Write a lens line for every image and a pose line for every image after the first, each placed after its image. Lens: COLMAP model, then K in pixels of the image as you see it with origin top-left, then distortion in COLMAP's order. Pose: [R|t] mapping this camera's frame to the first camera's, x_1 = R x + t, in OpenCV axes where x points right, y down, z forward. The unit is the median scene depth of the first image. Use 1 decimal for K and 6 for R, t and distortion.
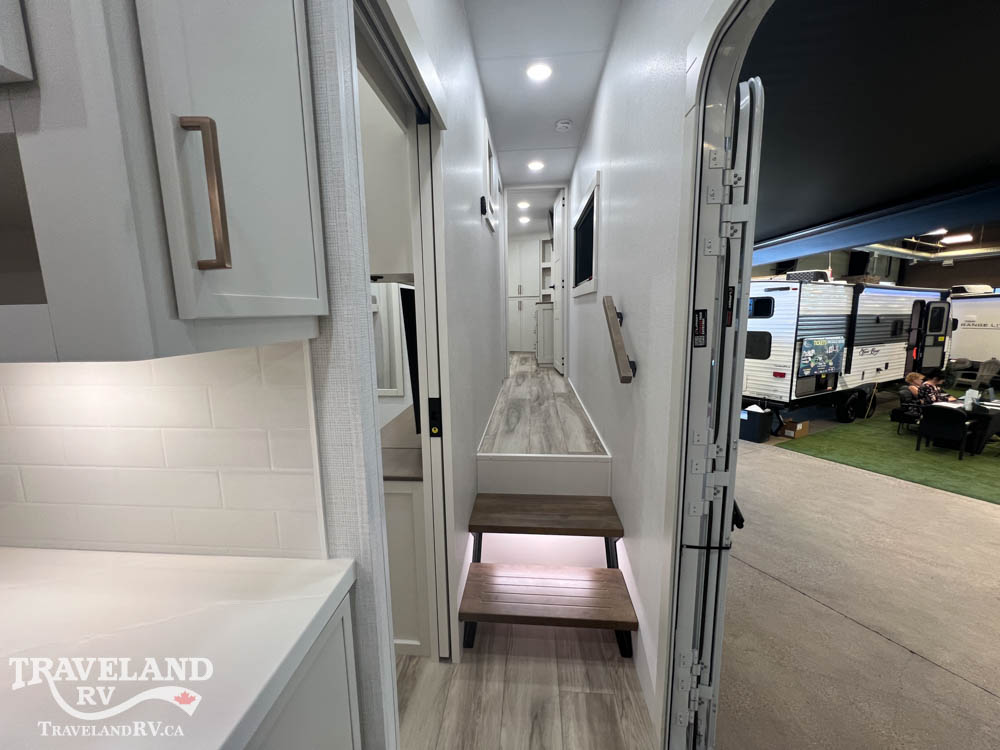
lens RADIAL K [[400.7, 0, 497.9], [0, 400.7, 372.8], [0, 0, 1]] dist [-0.003294, 0.000724]
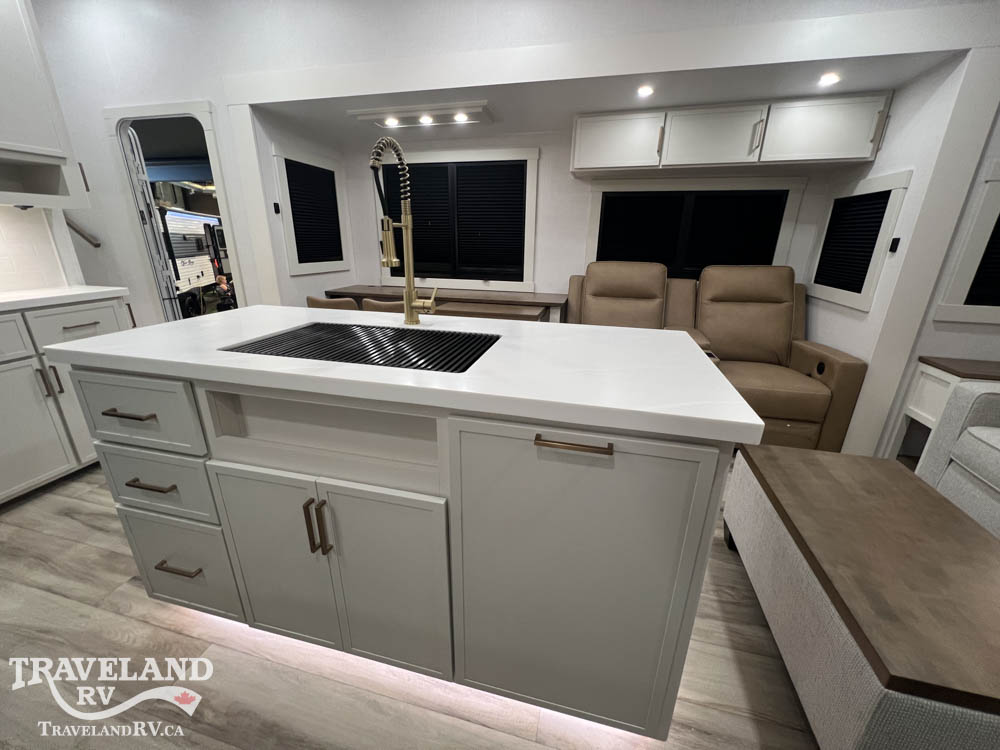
lens RADIAL K [[400.7, 0, 497.9], [0, 400.7, 372.8], [0, 0, 1]] dist [-0.003294, 0.000724]
pose [[0.165965, -0.304136, 0.938060, -0.300784], [0.136024, 0.949220, 0.283688, 0.068417], [-0.976705, 0.080517, 0.198907, -0.282508]]
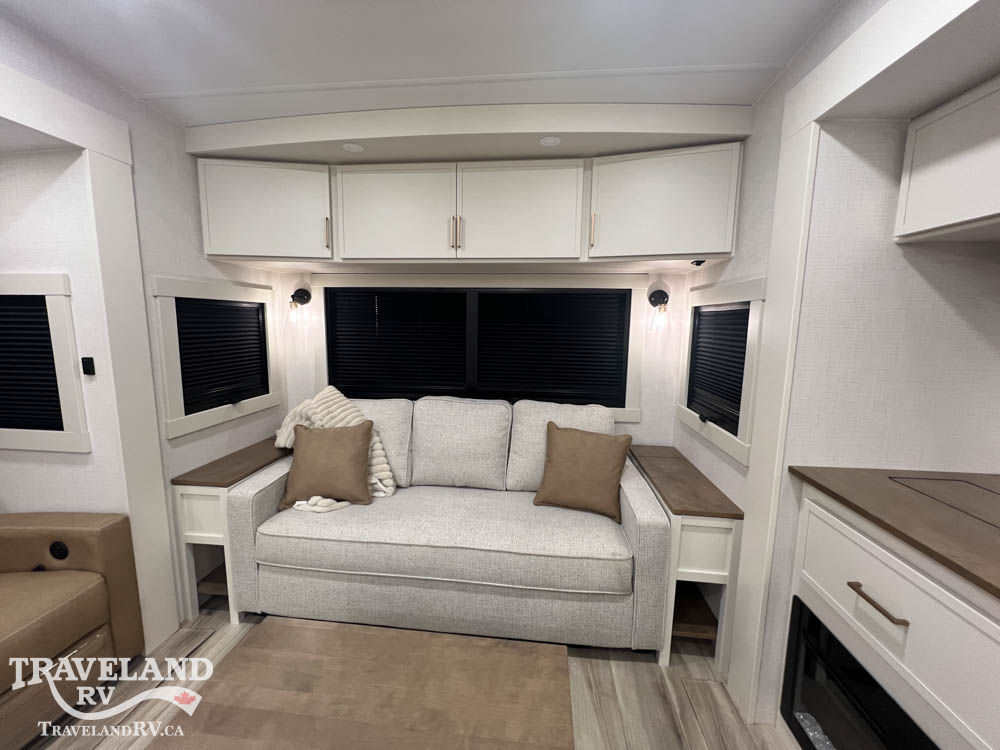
lens RADIAL K [[400.7, 0, 497.9], [0, 400.7, 372.8], [0, 0, 1]] dist [-0.003294, 0.000724]
pose [[-0.999801, 0.004389, 0.019445, -0.193026], [0.009630, 0.960431, 0.278351, 0.047275], [-0.017453, 0.278483, -0.960282, -0.301363]]
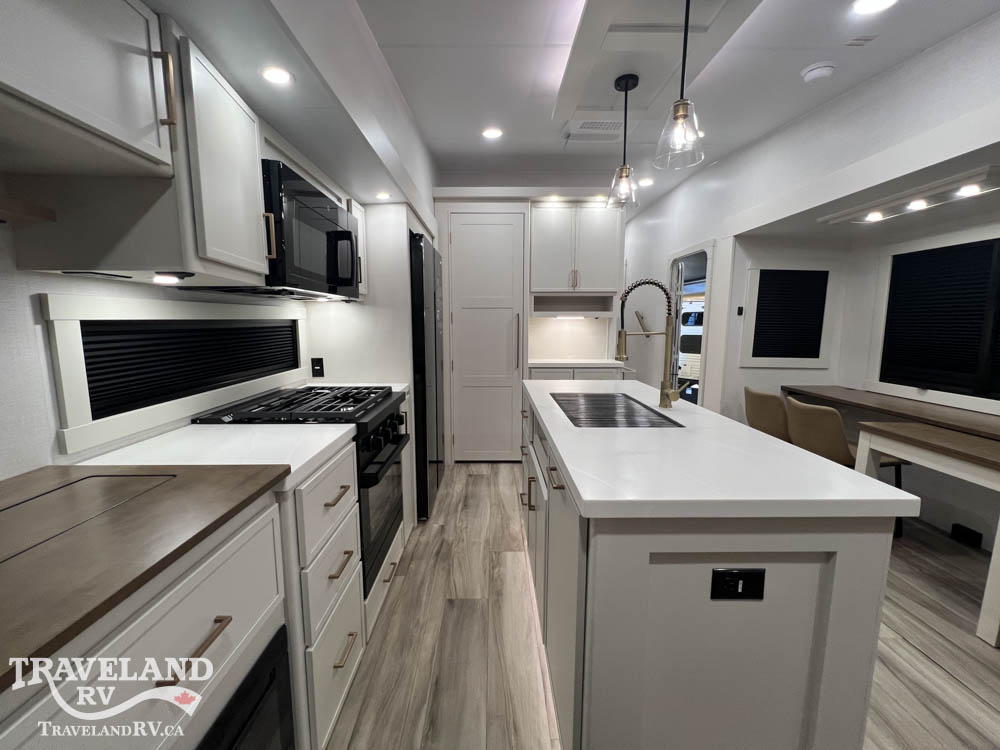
lens RADIAL K [[400.7, 0, 497.9], [0, 400.7, 372.8], [0, 0, 1]] dist [-0.003294, 0.000724]
pose [[0.995158, 0.005710, 0.098123, -0.246285], [-0.003091, 0.999635, -0.026822, 0.081203], [-0.098241, 0.026389, 0.994813, -0.430381]]
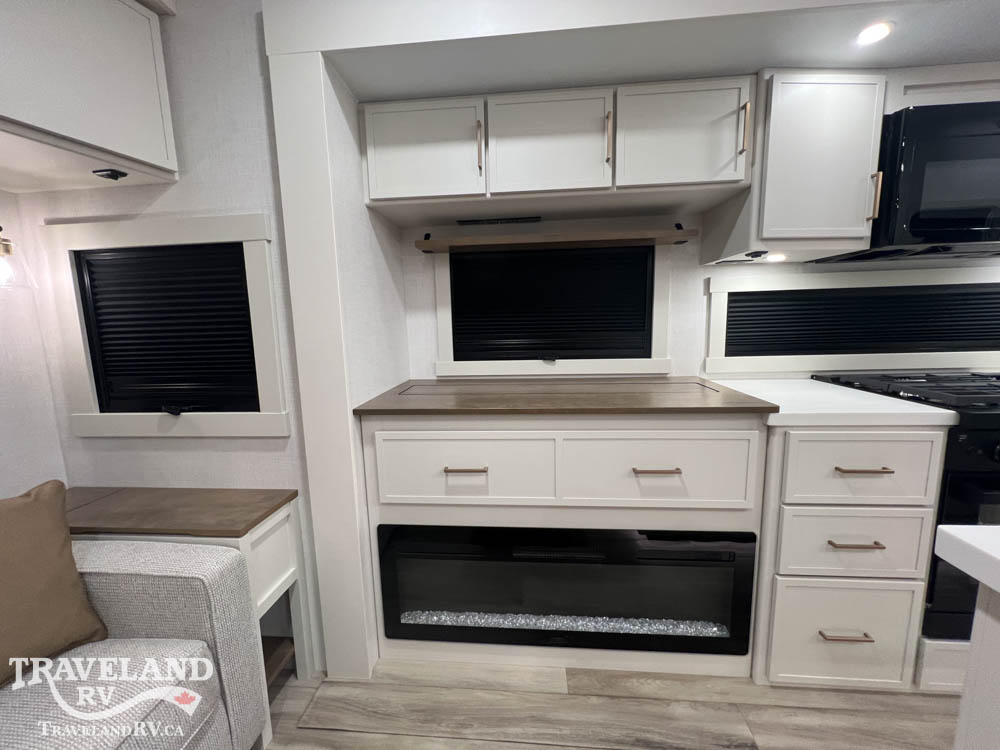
lens RADIAL K [[400.7, 0, 497.9], [0, 400.7, 372.8], [0, 0, 1]] dist [-0.003294, 0.000724]
pose [[-0.002004, 0.156091, -0.987741, -0.145201], [-0.124726, 0.979991, 0.155119, 0.085156], [0.992189, 0.123508, 0.017505, -0.402047]]
